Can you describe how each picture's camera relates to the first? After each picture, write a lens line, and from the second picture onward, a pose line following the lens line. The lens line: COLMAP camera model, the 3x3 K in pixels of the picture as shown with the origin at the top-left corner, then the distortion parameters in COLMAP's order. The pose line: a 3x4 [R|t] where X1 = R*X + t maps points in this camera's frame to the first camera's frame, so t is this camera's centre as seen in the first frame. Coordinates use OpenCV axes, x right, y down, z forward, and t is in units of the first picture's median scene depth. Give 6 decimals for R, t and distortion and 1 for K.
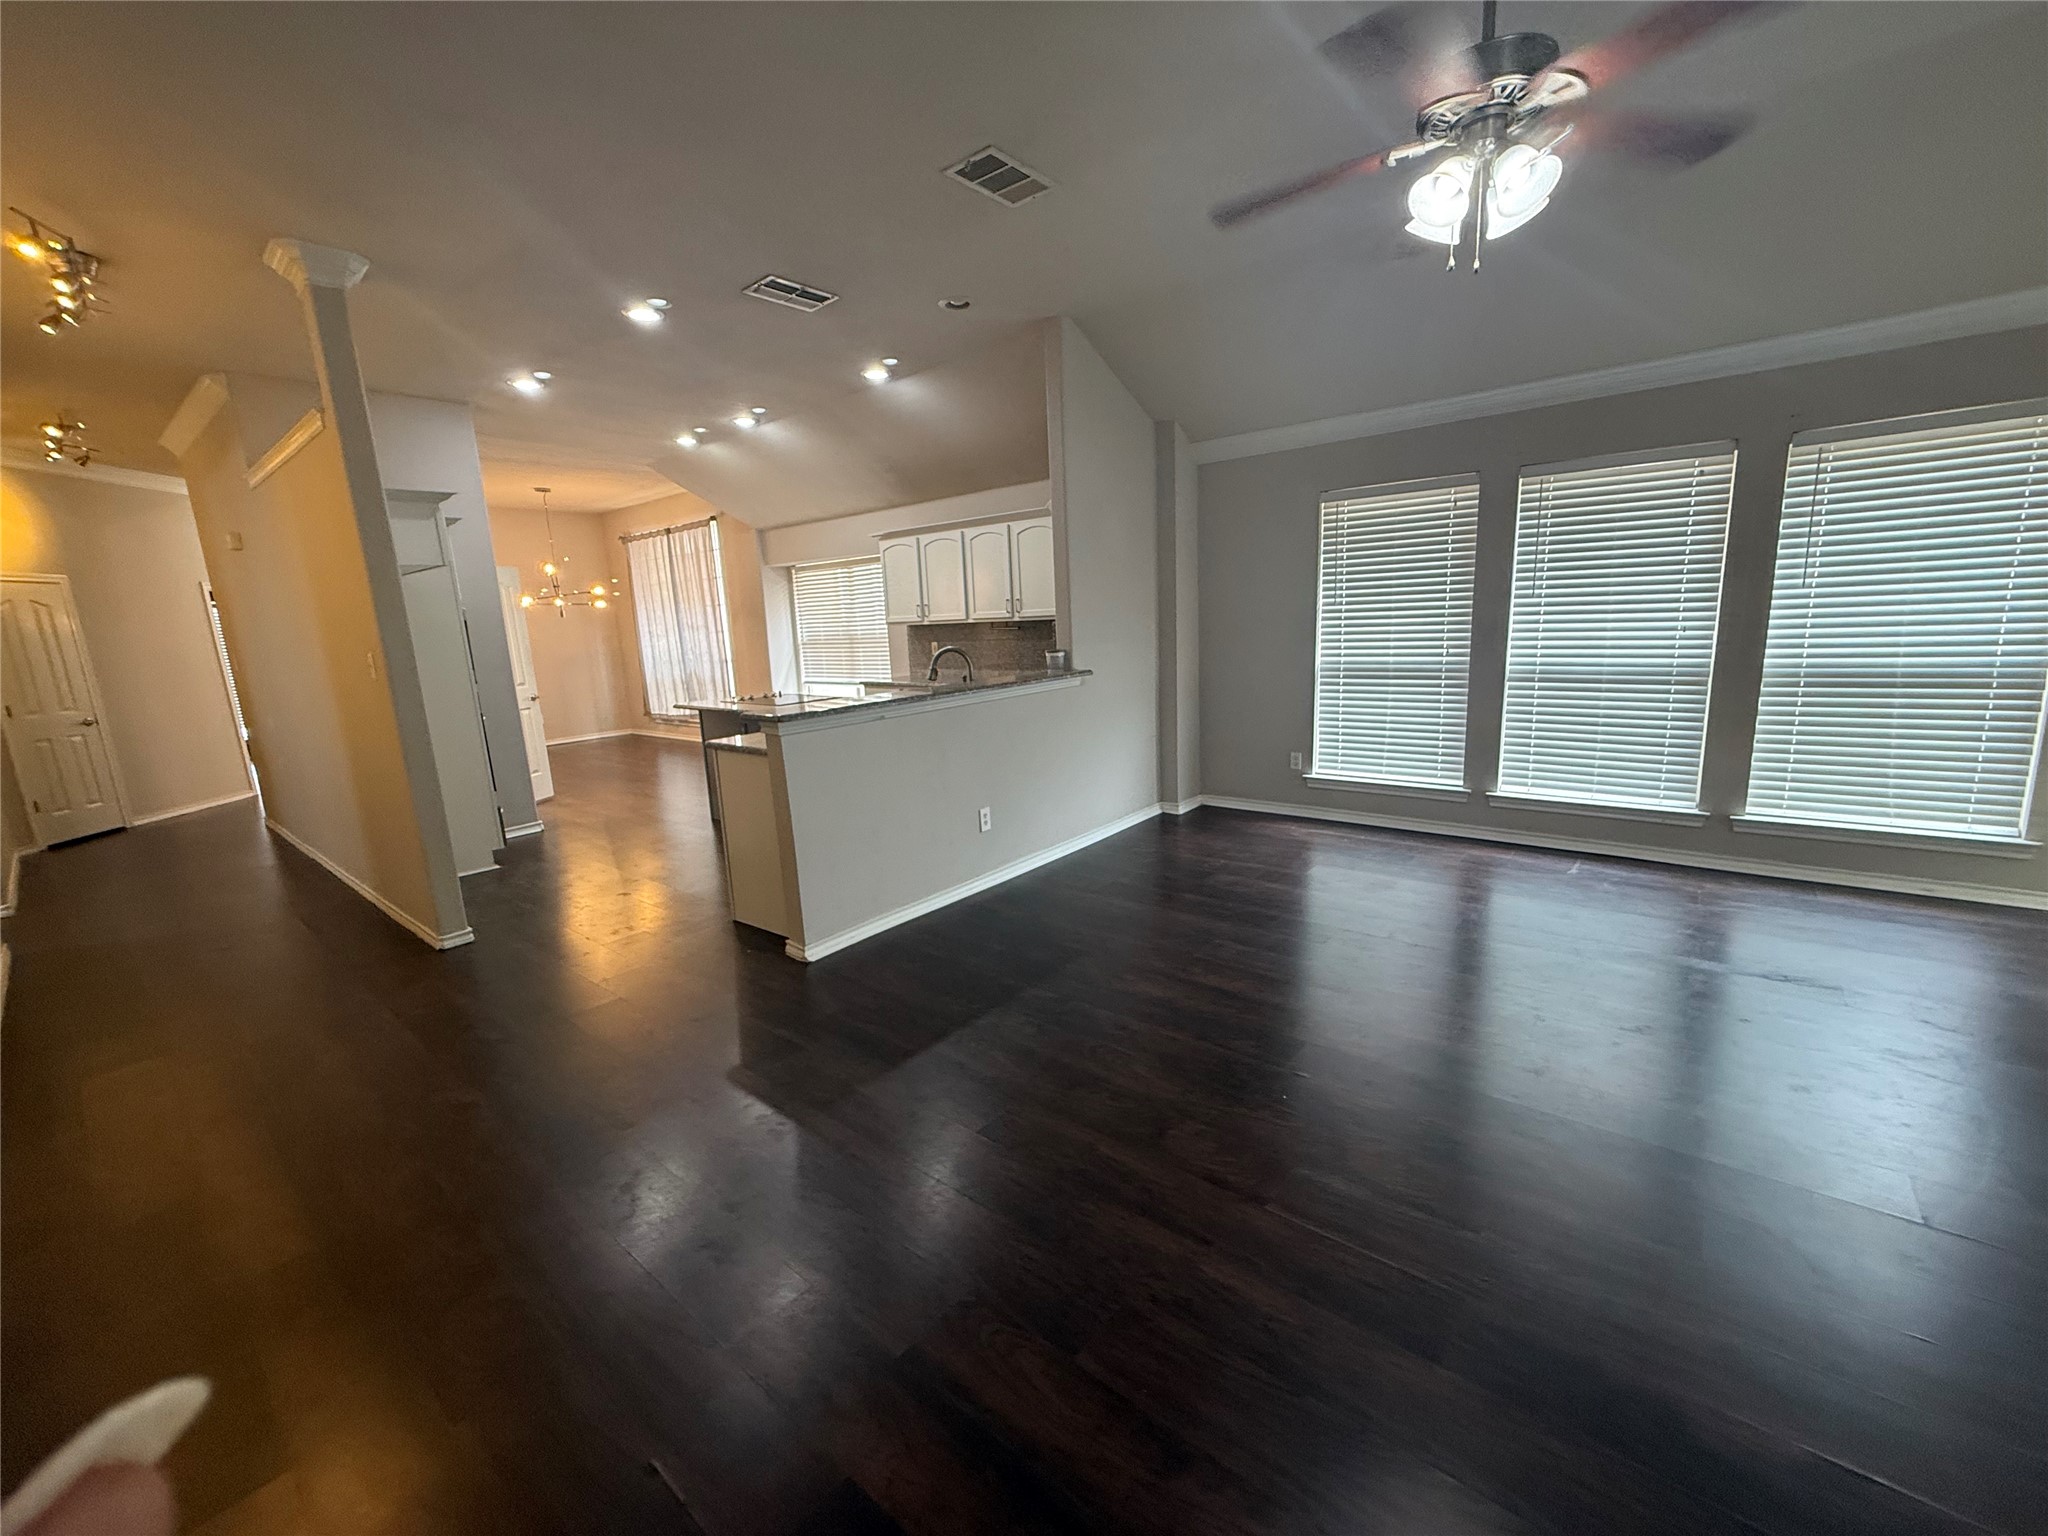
lens RADIAL K [[811.3, 0, 1032.0], [0, 811.3, 761.9], [0, 0, 1]] dist [0.000851, 0.000029]
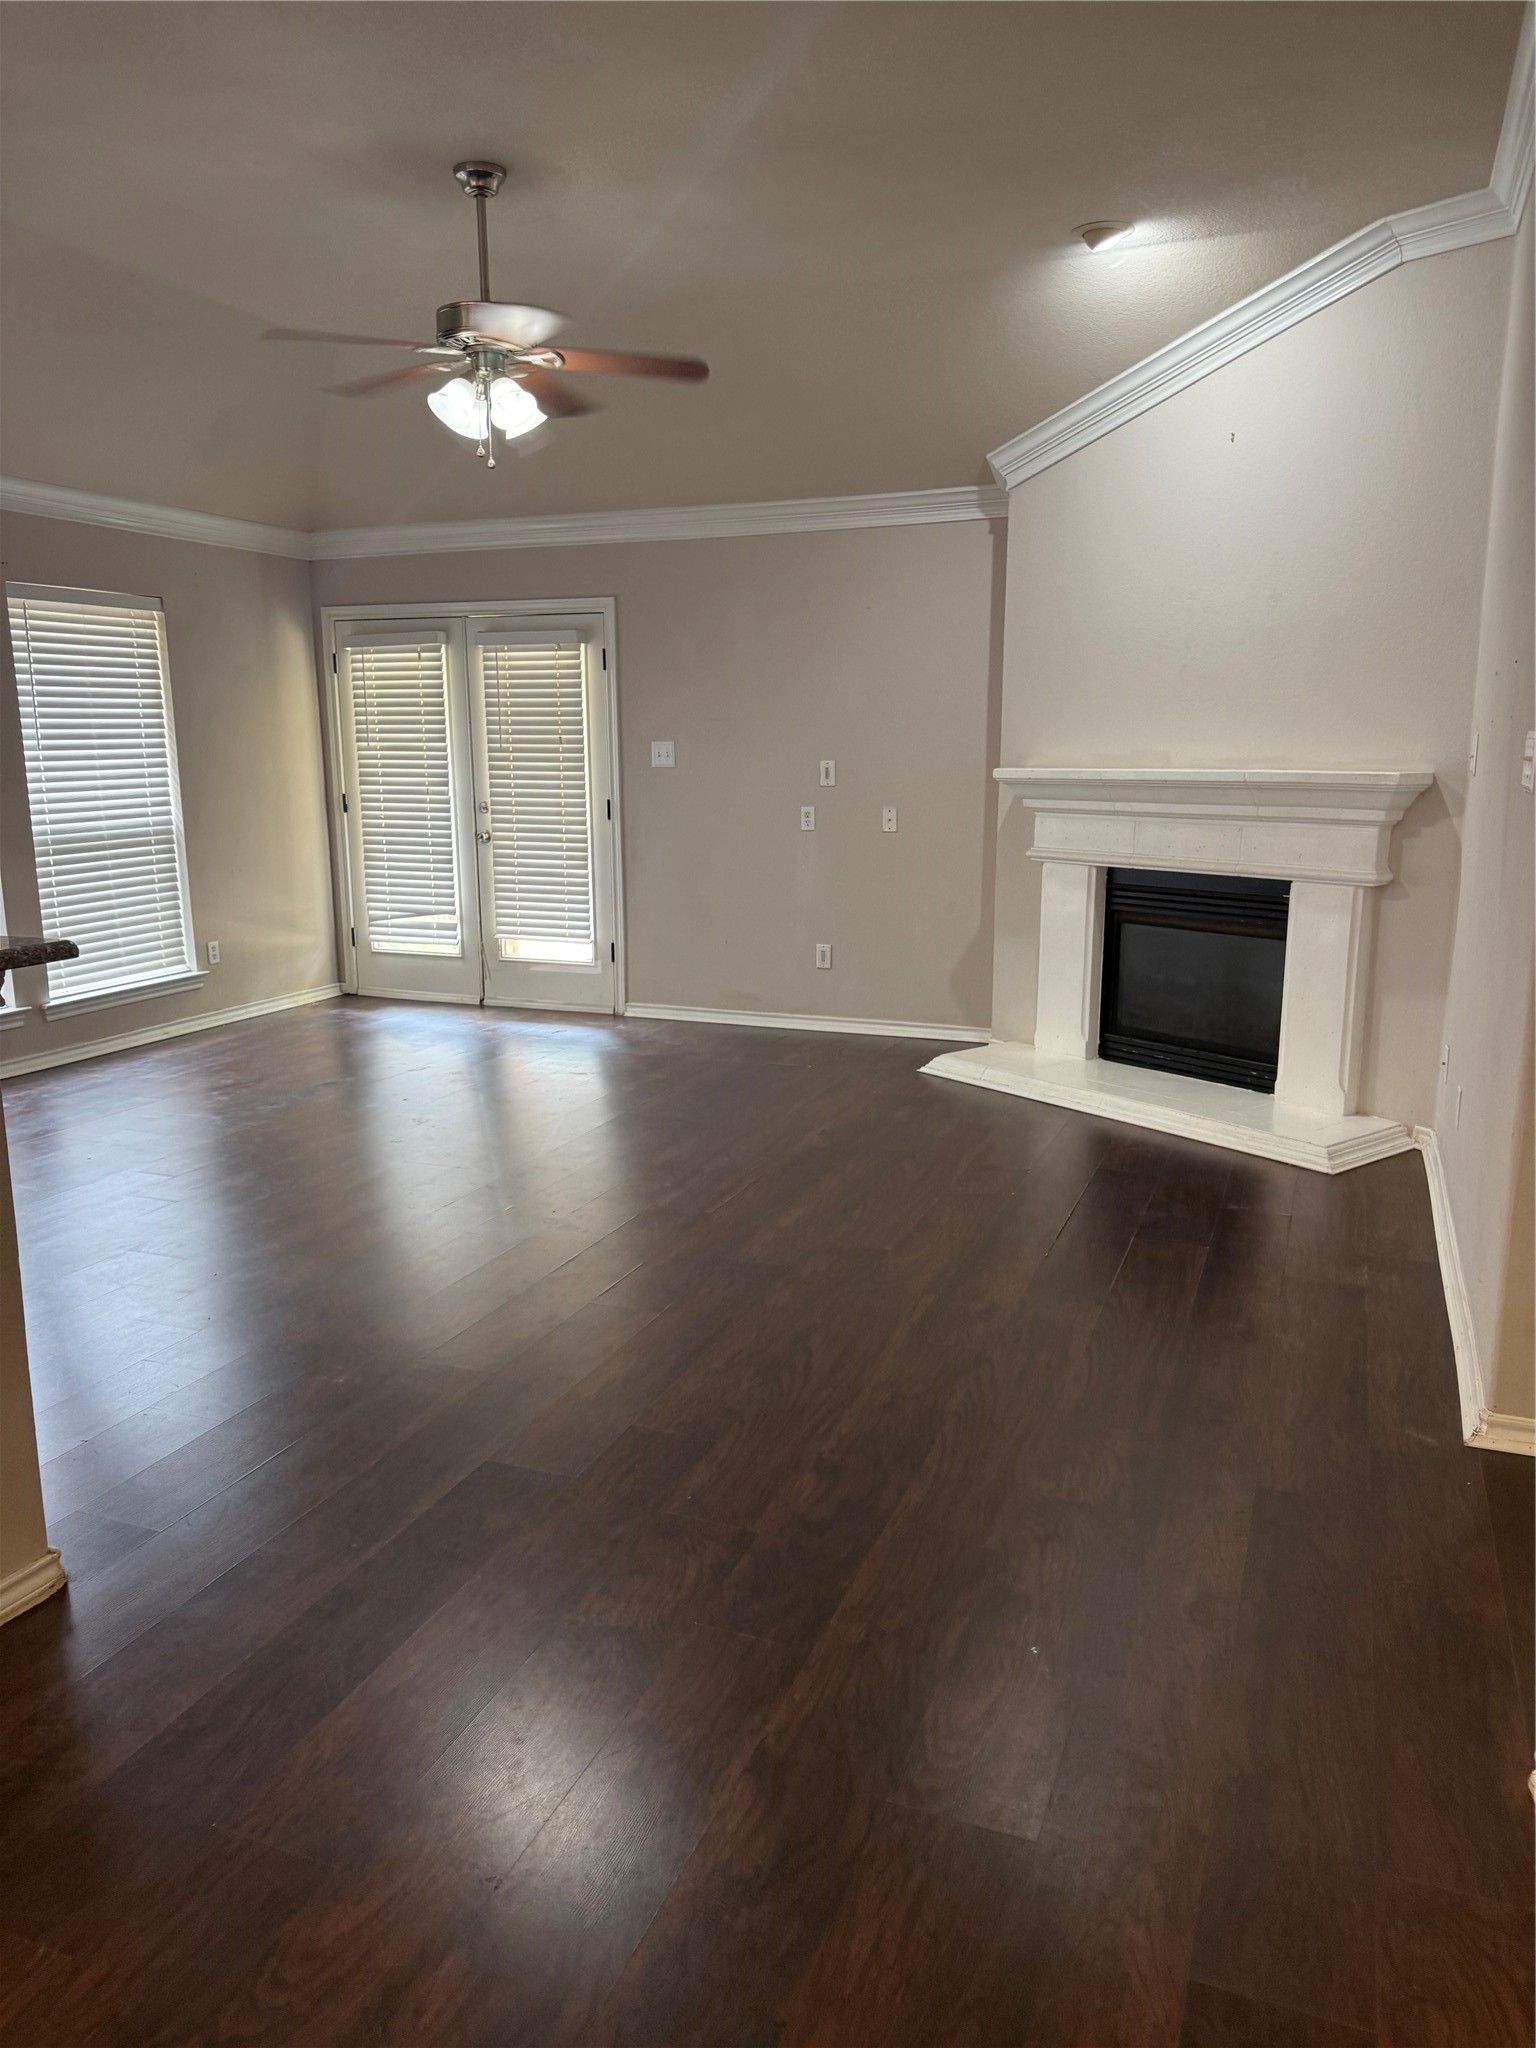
lens RADIAL K [[1389.0, 0, 760.2], [0, 1389.0, 1021.2], [0, 0, 1]] dist [0.001523, -0.010346]
pose [[-0.292261, -0.132943, 0.947053, -0.903423], [0.196793, 0.960737, 0.195594, -0.065975], [-0.935872, 0.243538, -0.254623, 0.745841]]
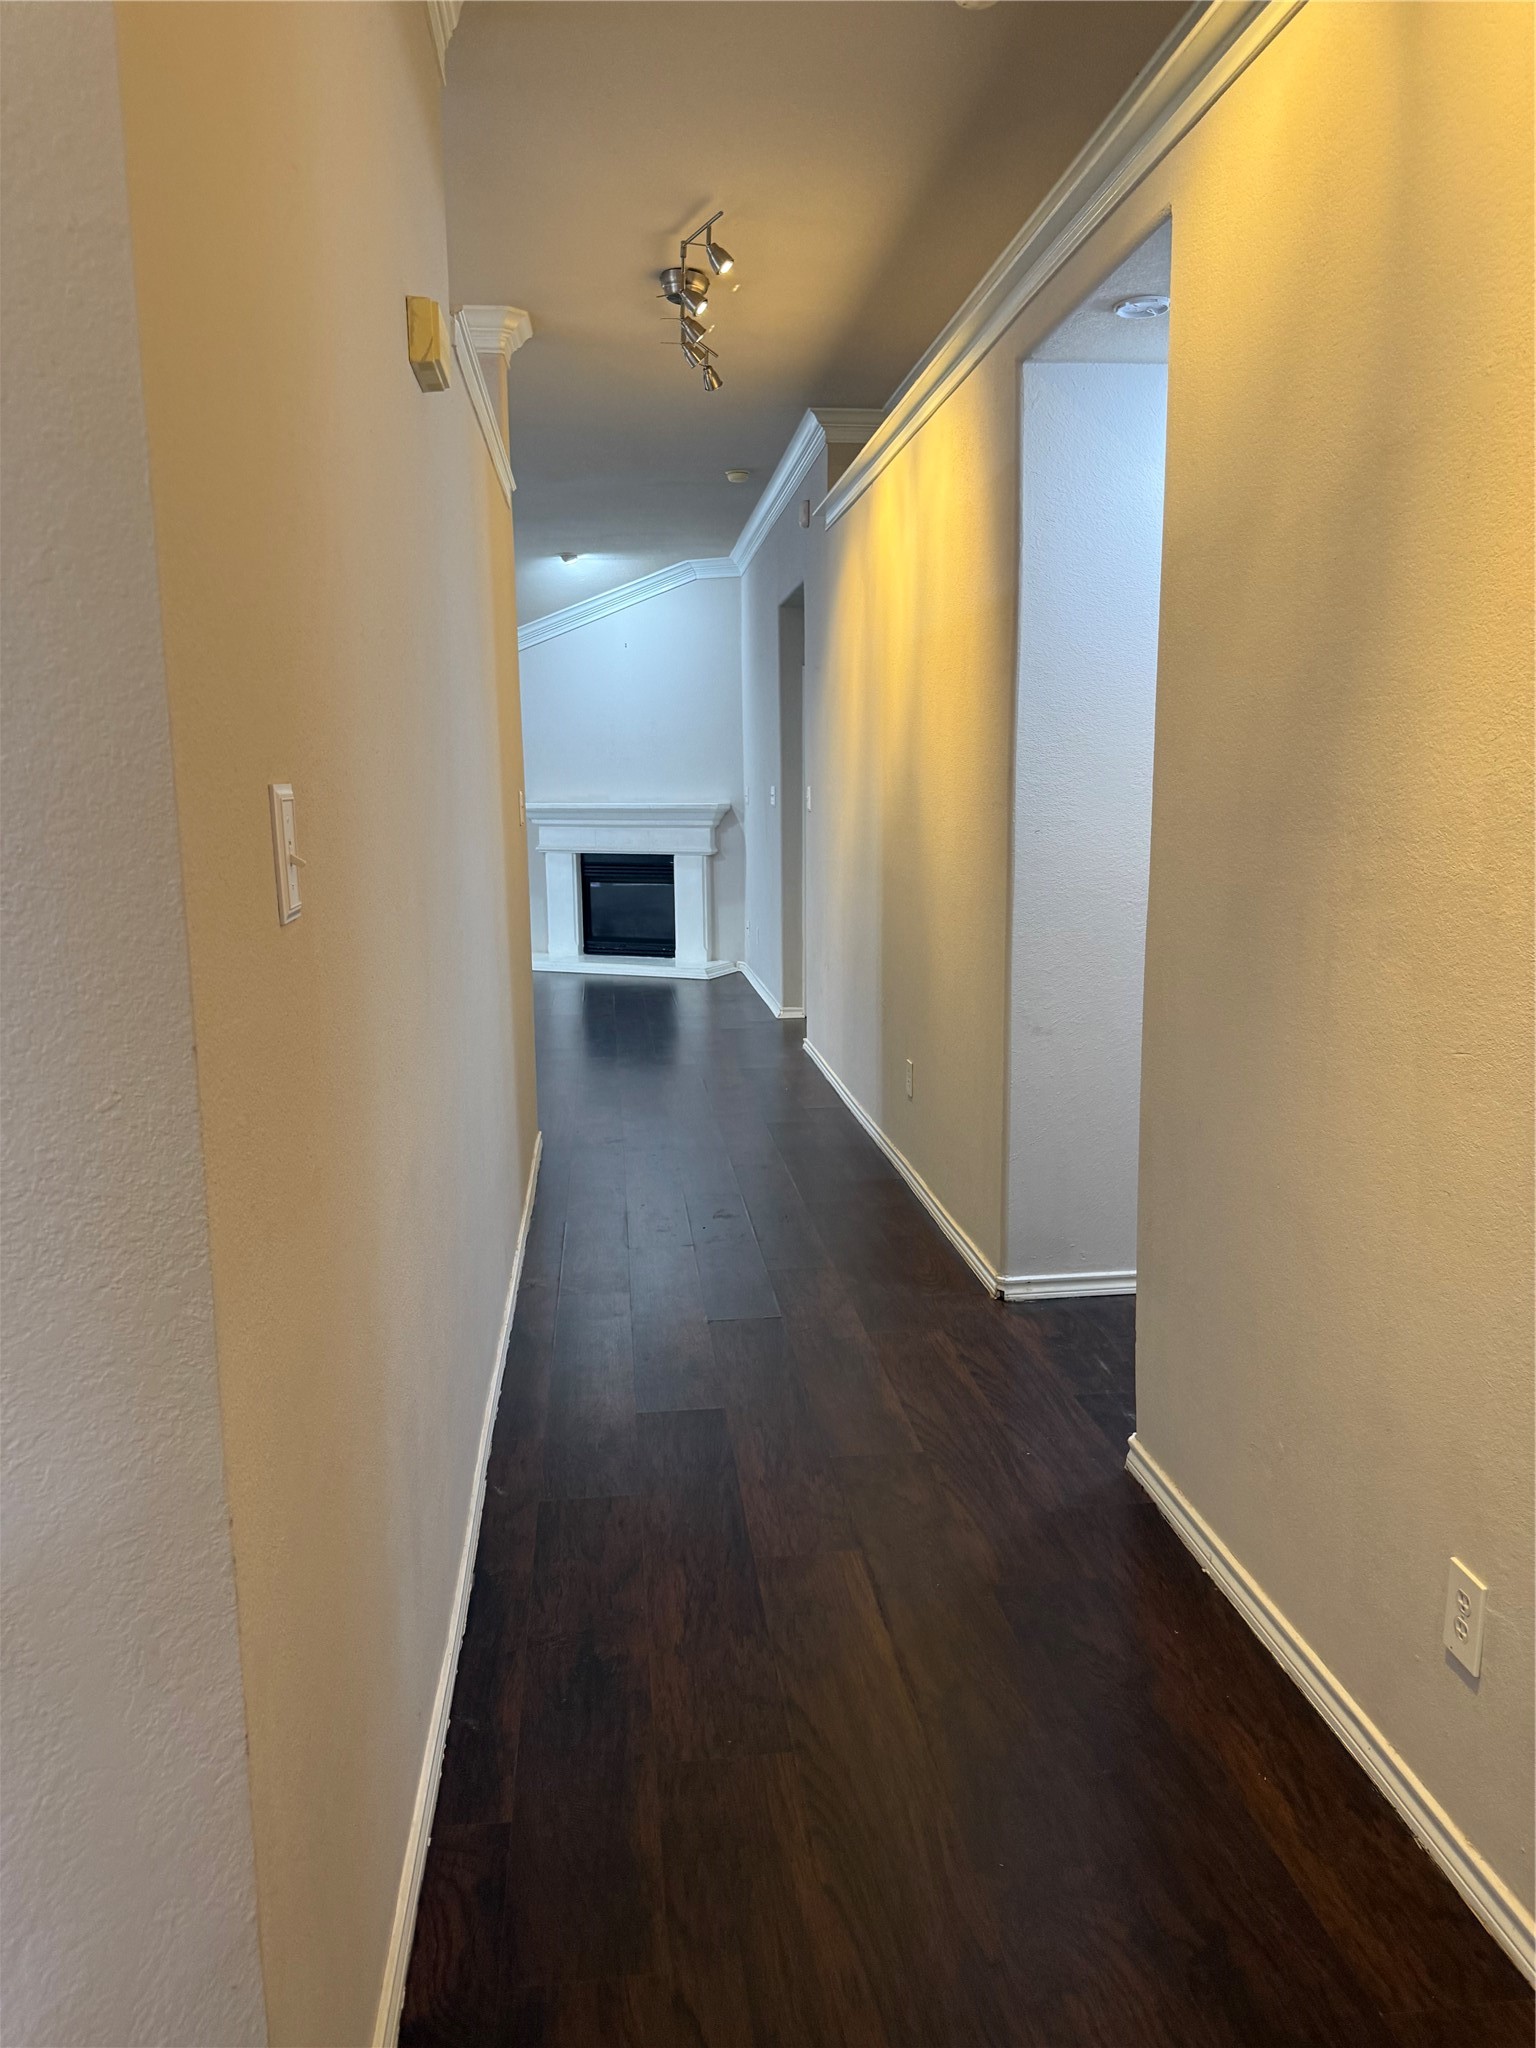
lens RADIAL K [[1389.0, 0, 770.0], [0, 1389.0, 1030.8], [0, 0, 1]] dist [0.001523, -0.010346]
pose [[-0.718854, -0.071508, 0.691474, -1.554856], [0.174238, 0.944410, 0.278803, -0.187002], [-0.672972, 0.320899, -0.666433, 1.415205]]
